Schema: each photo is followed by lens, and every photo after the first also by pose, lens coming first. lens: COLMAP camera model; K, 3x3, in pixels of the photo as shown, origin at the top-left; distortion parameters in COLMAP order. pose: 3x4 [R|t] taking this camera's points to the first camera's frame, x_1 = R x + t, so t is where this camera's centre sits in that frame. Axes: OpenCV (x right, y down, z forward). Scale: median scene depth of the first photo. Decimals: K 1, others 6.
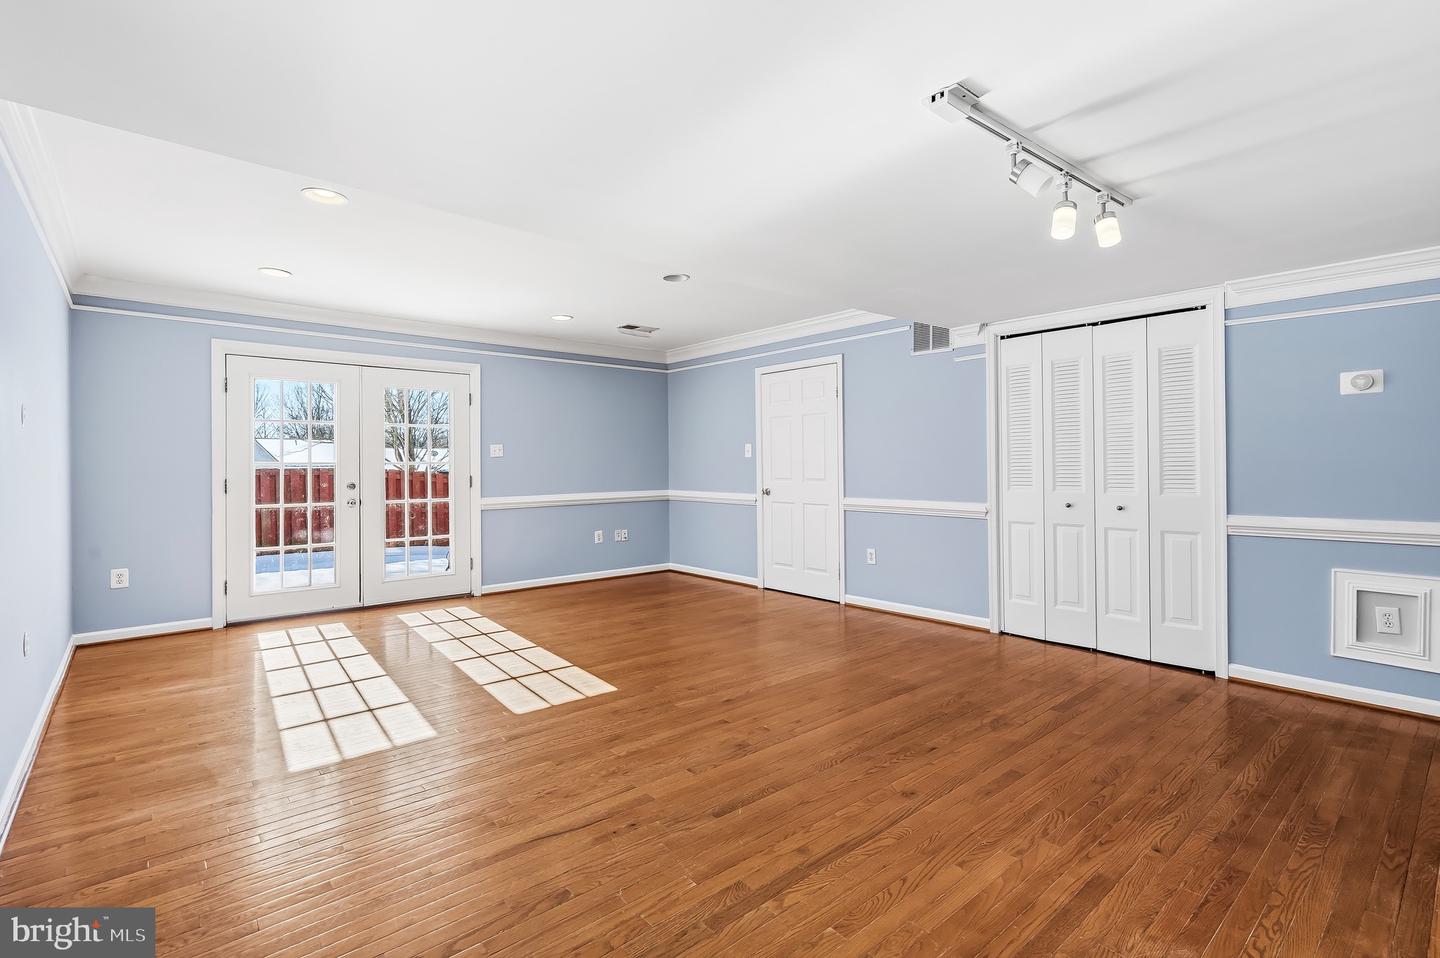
lens RADIAL K [[681.8, 0, 734.1], [0, 681.8, 475.3], [0, 0, 1]] dist [0.002257, 0.000505]
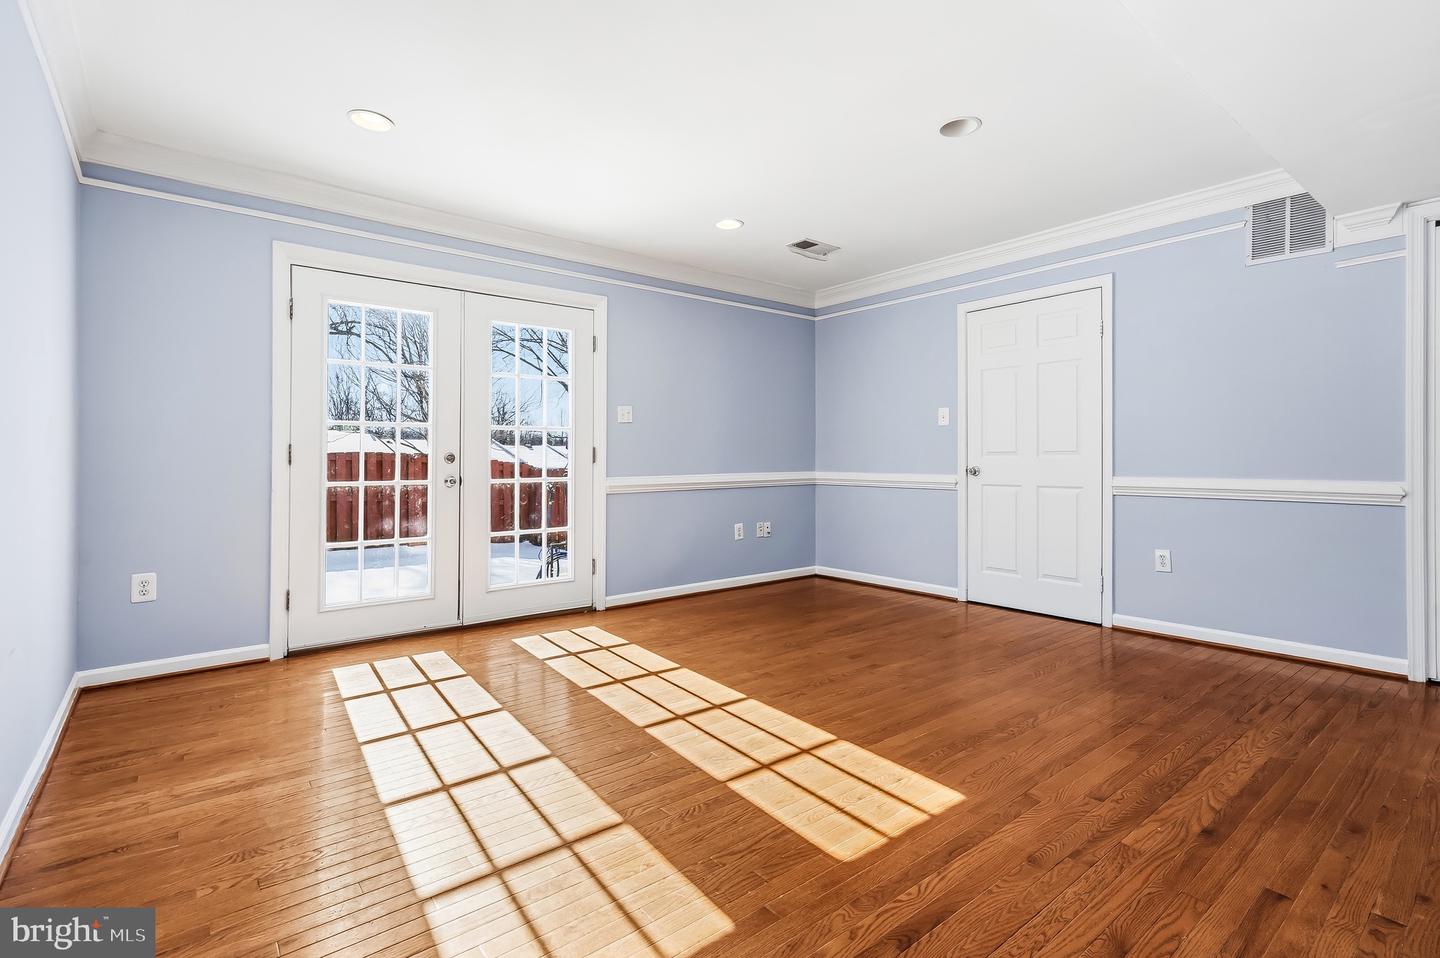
lens RADIAL K [[722.8, 0, 718.8], [0, 722.8, 456.8], [0, 0, 1]] dist [-0.002229, 0.000036]
pose [[0.997574, -0.002579, -0.069565, -0.234023], [0.001461, 0.999869, -0.016108, 0.028244], [0.069597, 0.015967, 0.997447, 0.270464]]
